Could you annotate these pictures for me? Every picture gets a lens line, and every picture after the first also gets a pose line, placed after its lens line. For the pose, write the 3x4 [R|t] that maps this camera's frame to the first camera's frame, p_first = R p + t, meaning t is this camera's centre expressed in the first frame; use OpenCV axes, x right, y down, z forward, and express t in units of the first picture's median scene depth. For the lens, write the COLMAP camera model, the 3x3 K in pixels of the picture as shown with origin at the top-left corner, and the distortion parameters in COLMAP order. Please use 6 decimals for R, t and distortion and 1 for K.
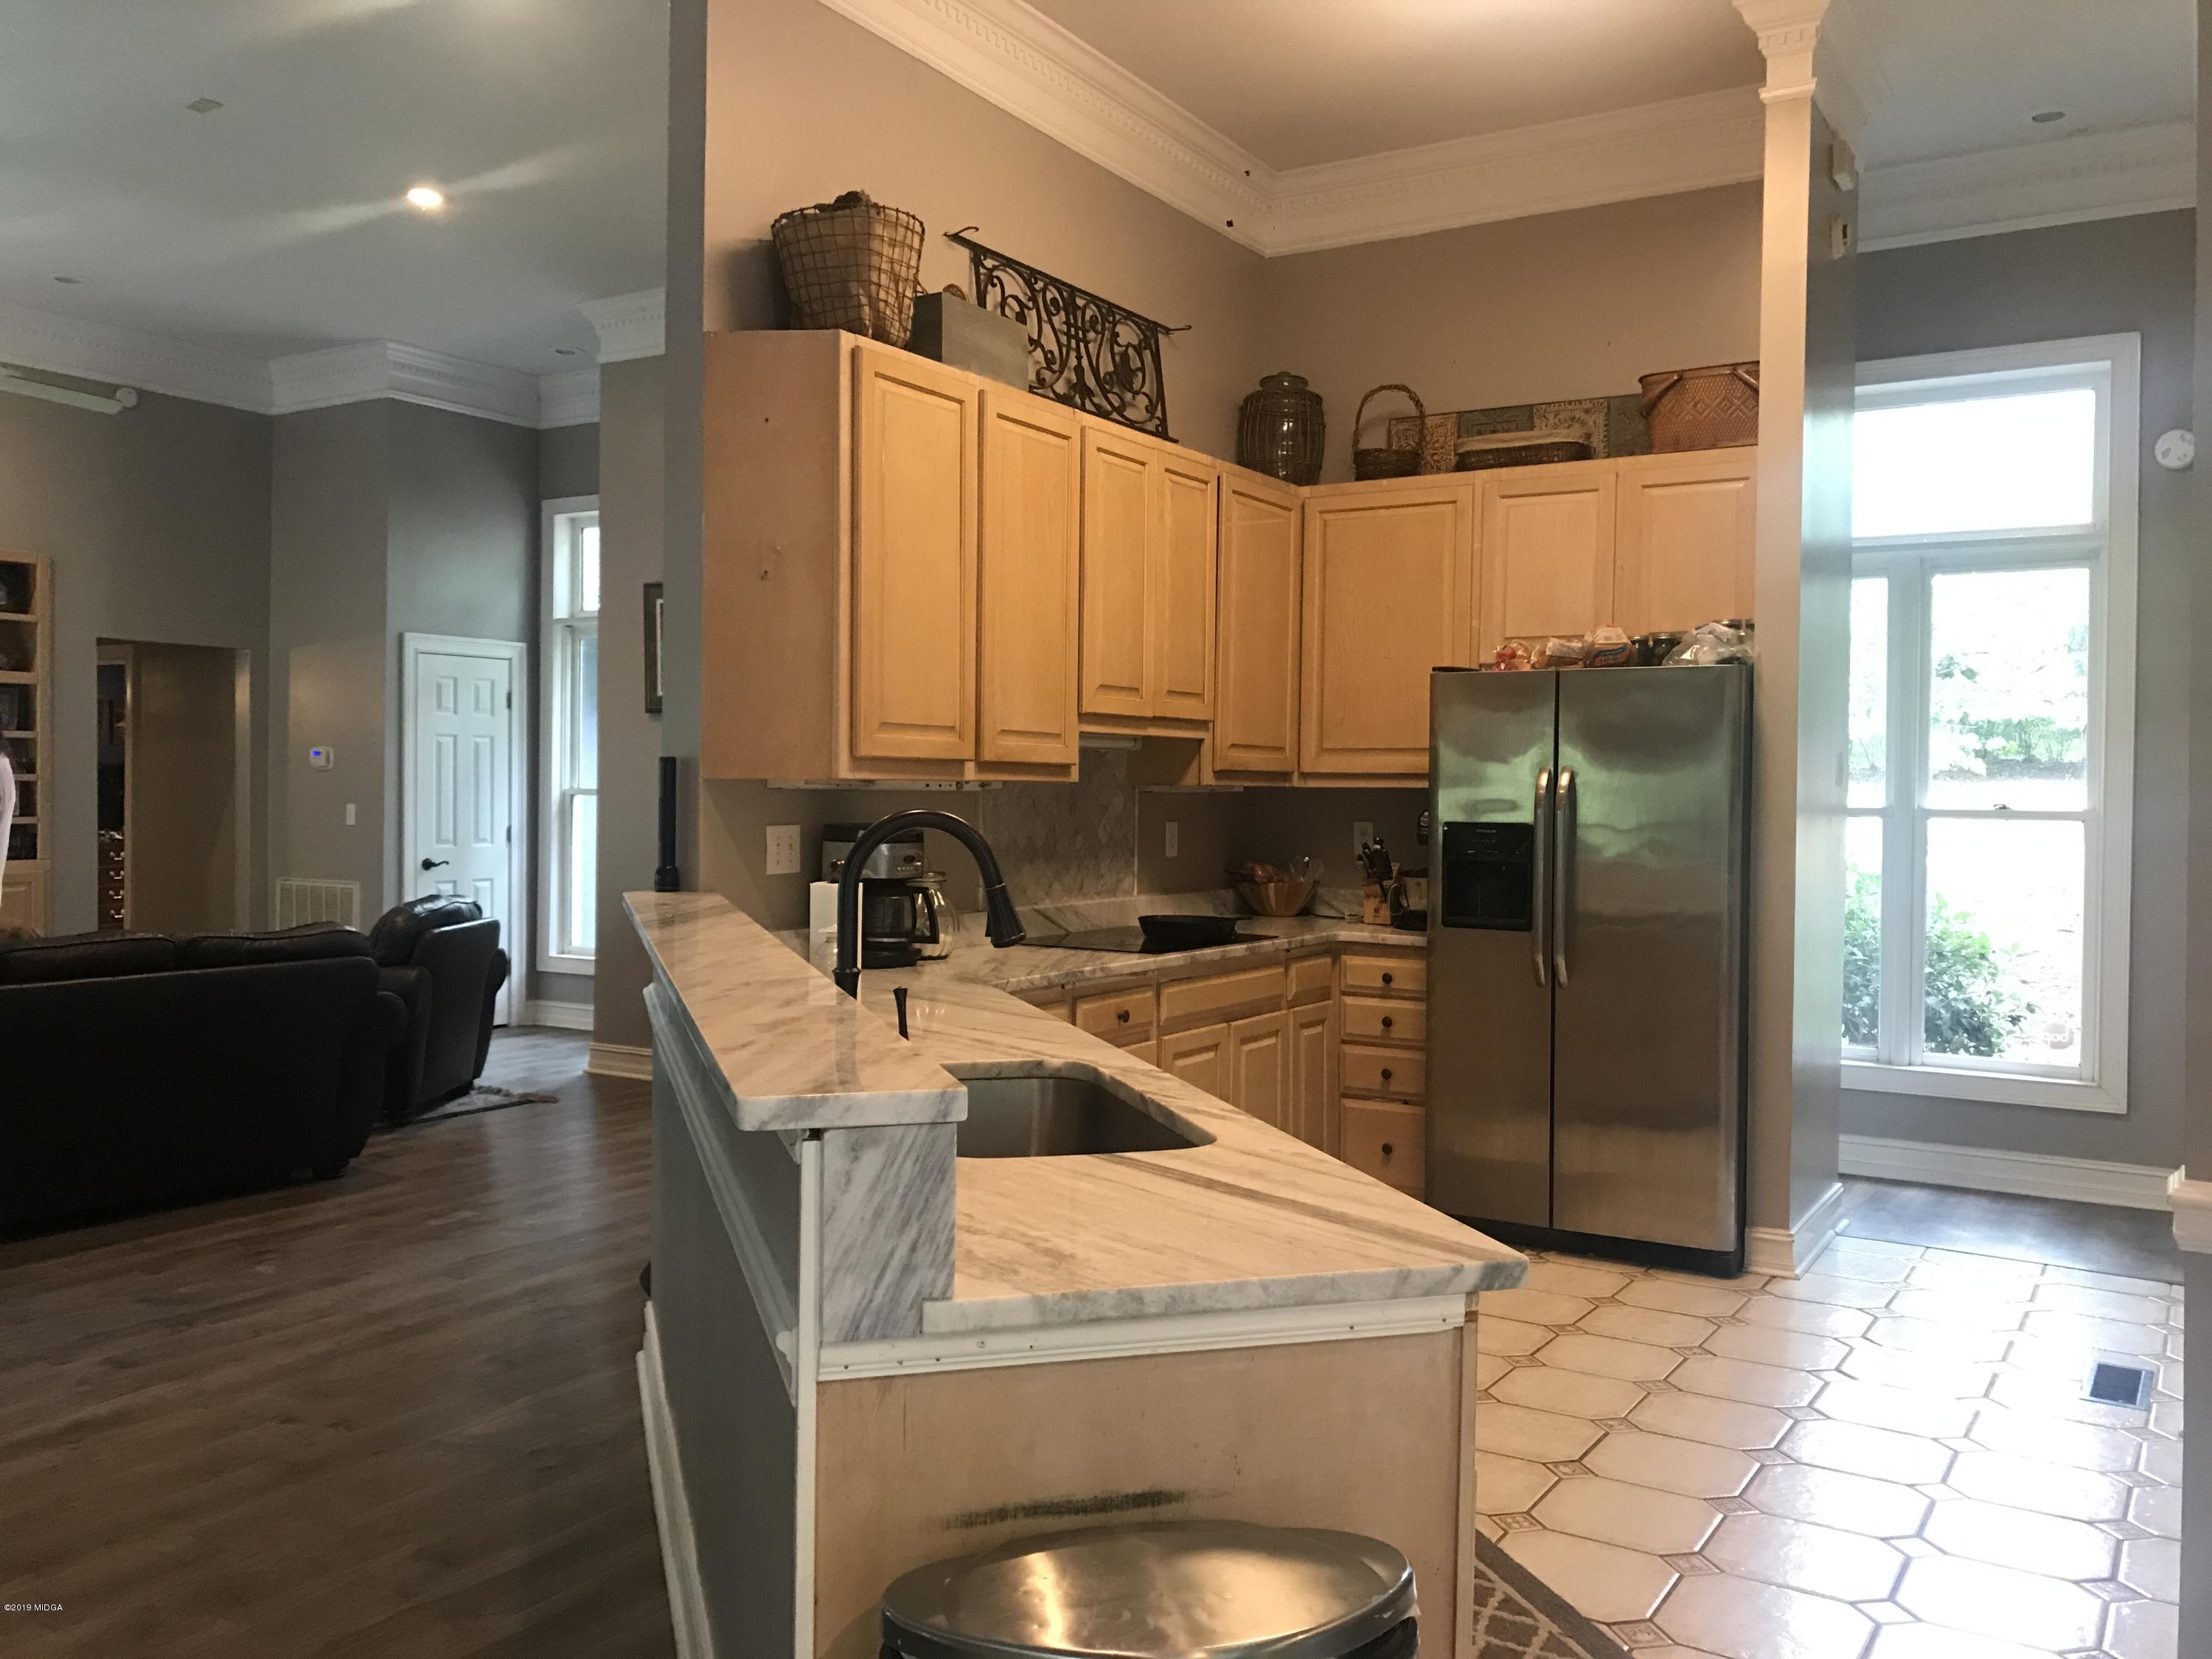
lens RADIAL K [[1813.5, 0, 1107.2], [0, 1813.5, 836.1], [0, 0, 1]] dist [0.038286, -0.050249]
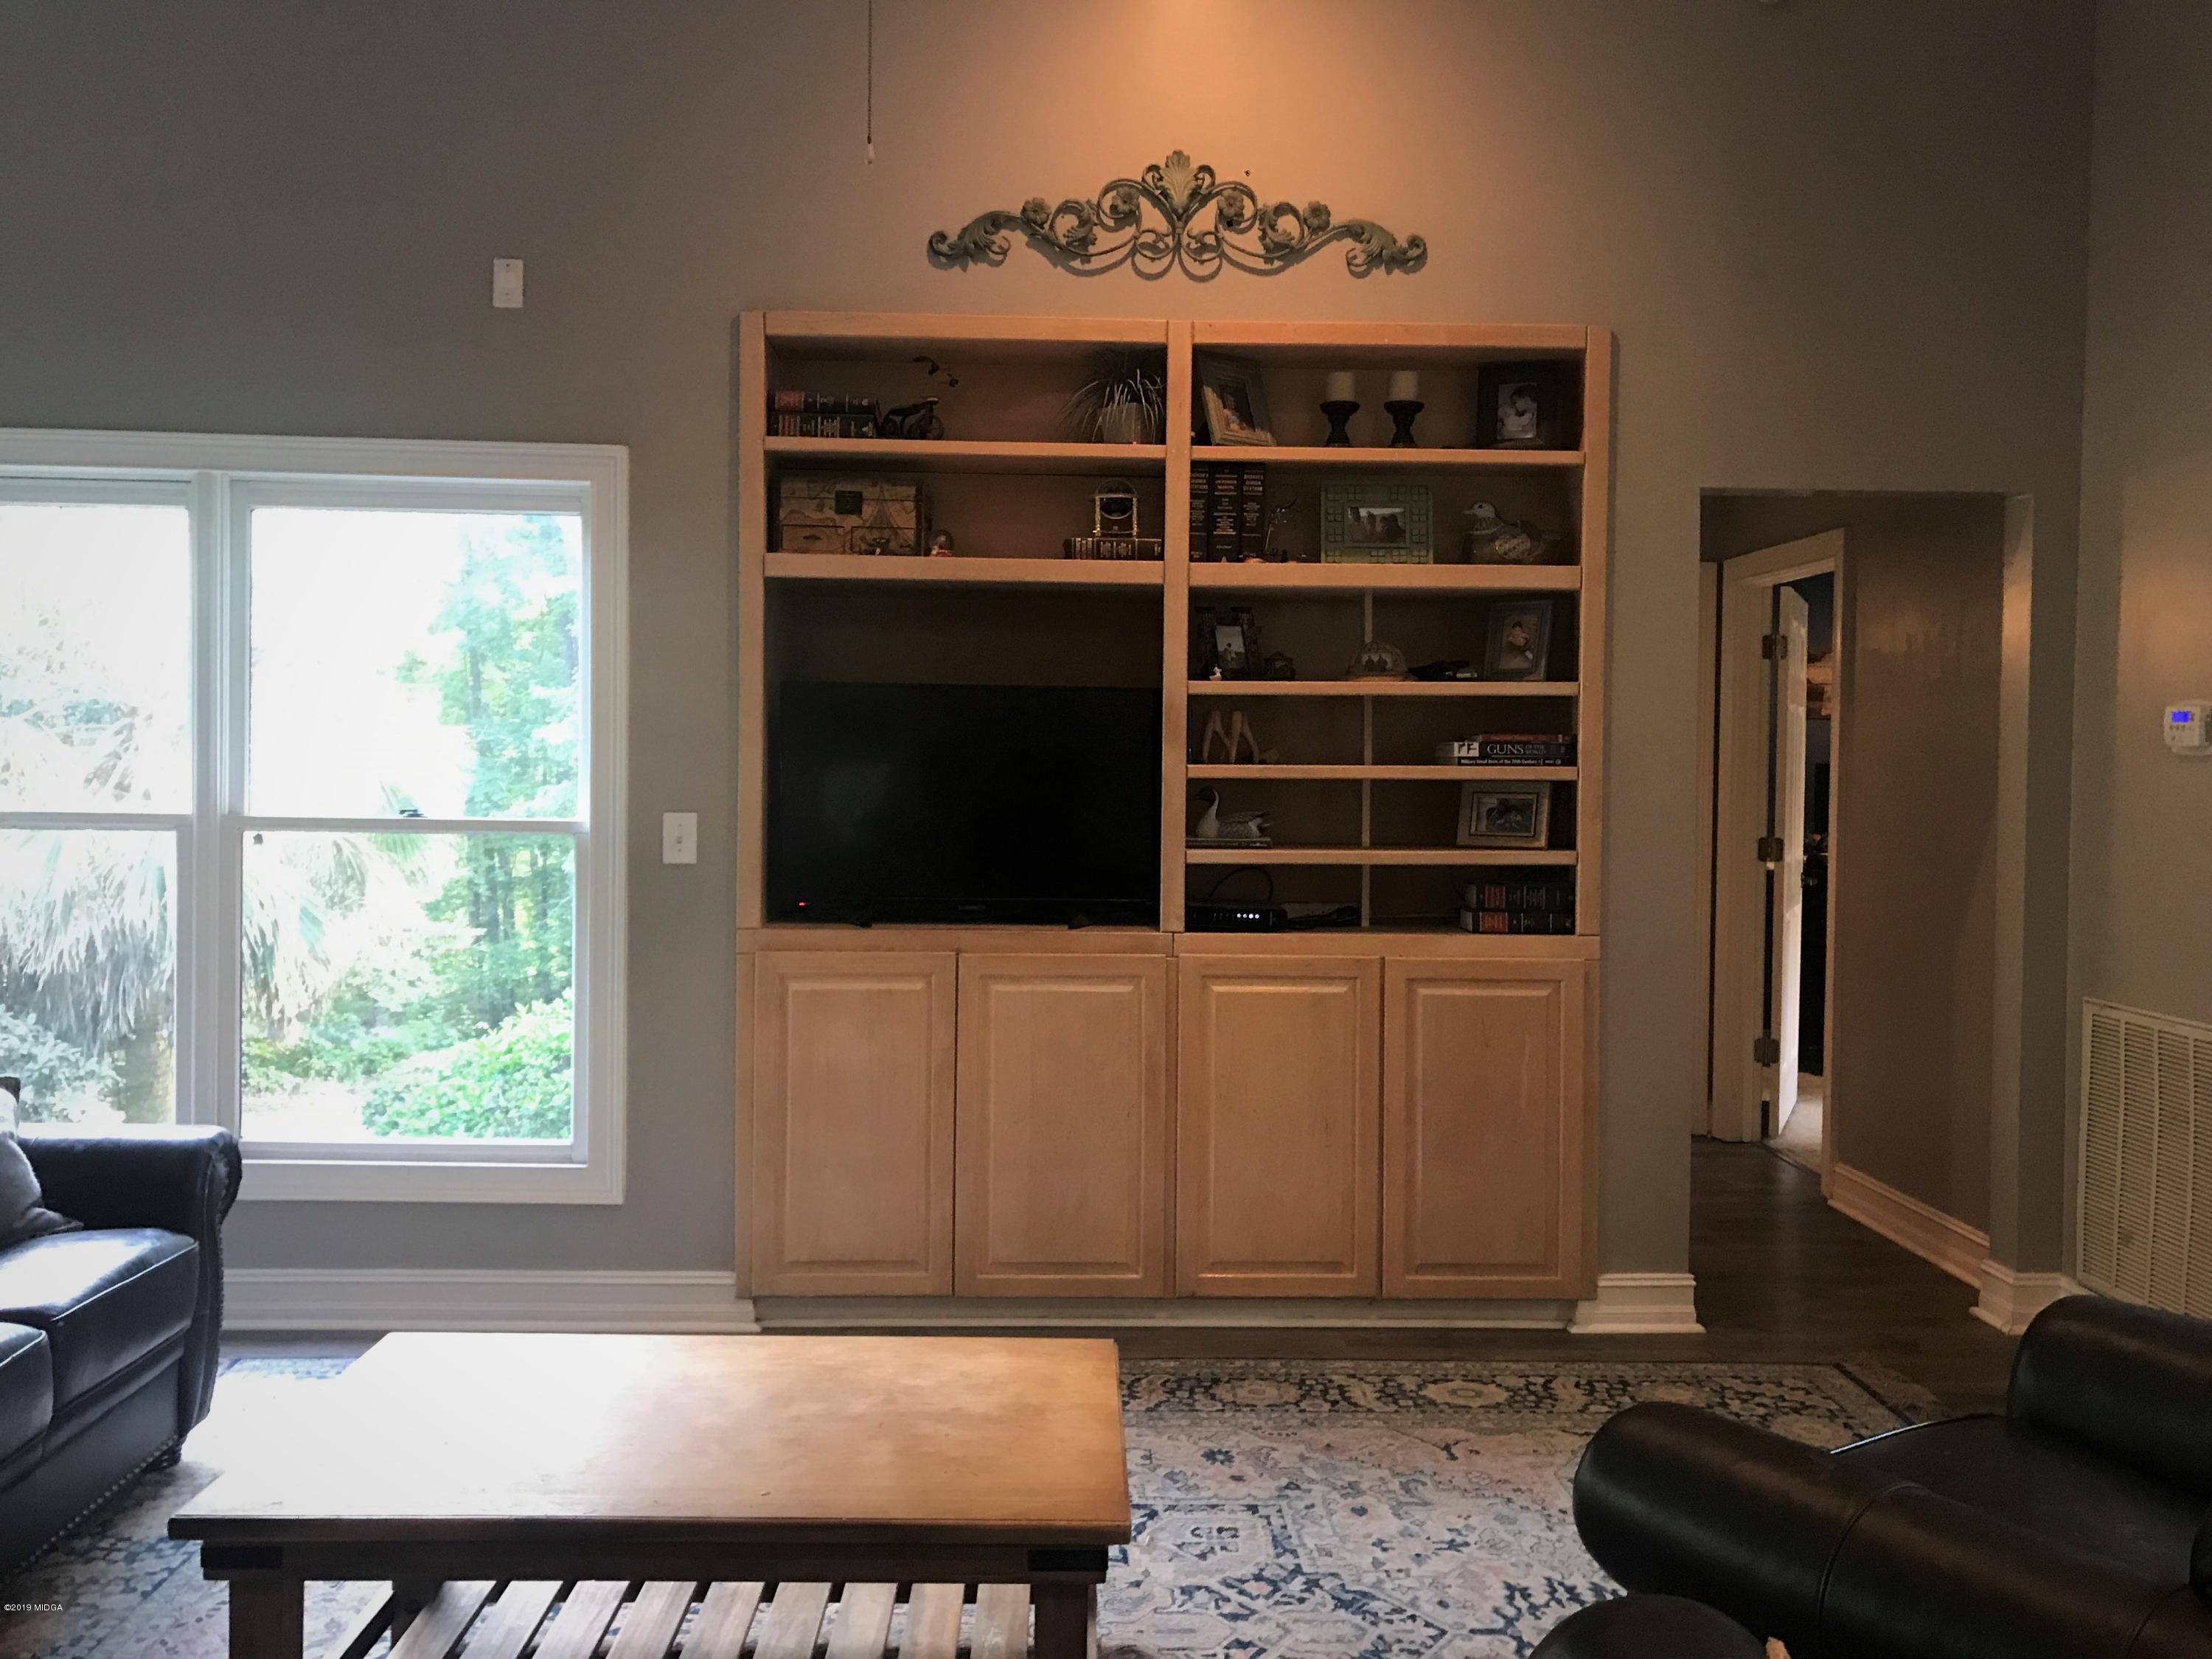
lens RADIAL K [[1813.5, 0, 1120.8], [0, 1813.5, 830.3], [0, 0, 1]] dist [0.038286, -0.050249]
pose [[0.547101, 0.021056, -0.836802, -0.385025], [-0.026773, 0.999612, 0.007648, -0.028214], [0.836638, 0.018219, 0.547453, 1.012053]]
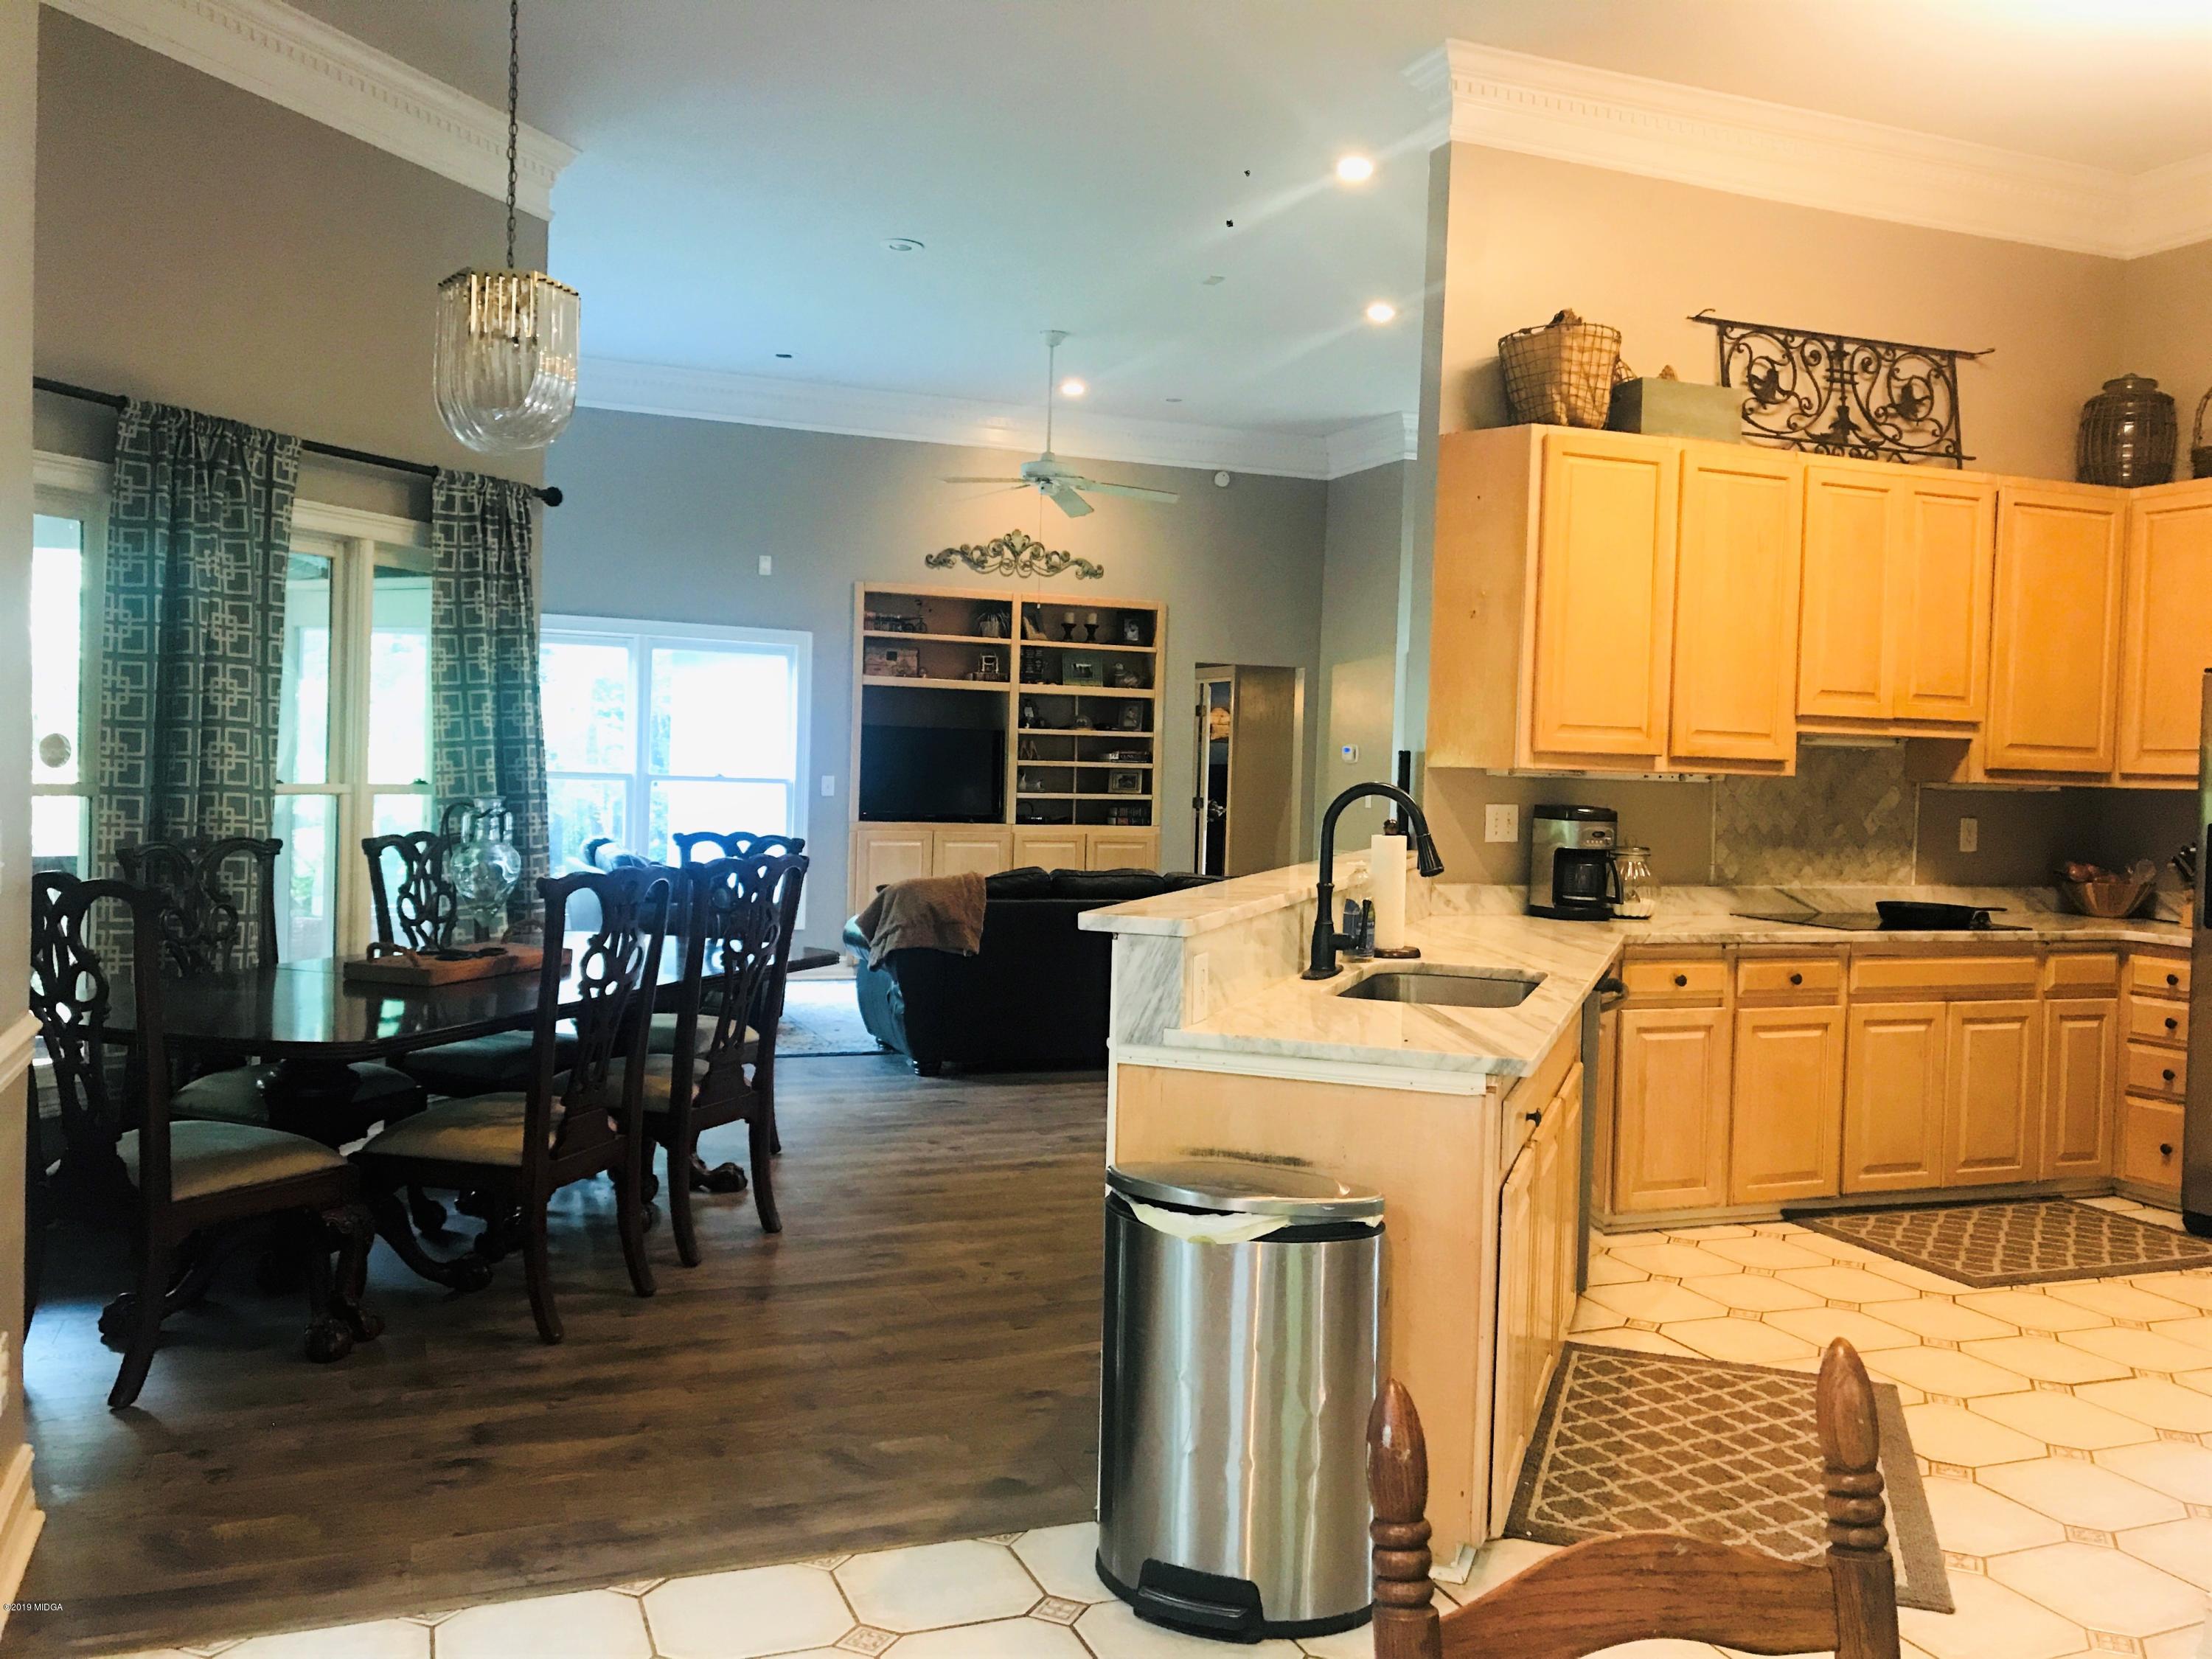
lens RADIAL K [[1813.5, 0, 1095.5], [0, 1813.5, 829.8], [0, 0, 1]] dist [0.038286, -0.050249]
pose [[0.805714, 0.033431, -0.591361, 0.285210], [-0.036282, 0.999317, 0.007060, 0.010801], [0.591193, 0.015768, 0.806376, -0.173182]]
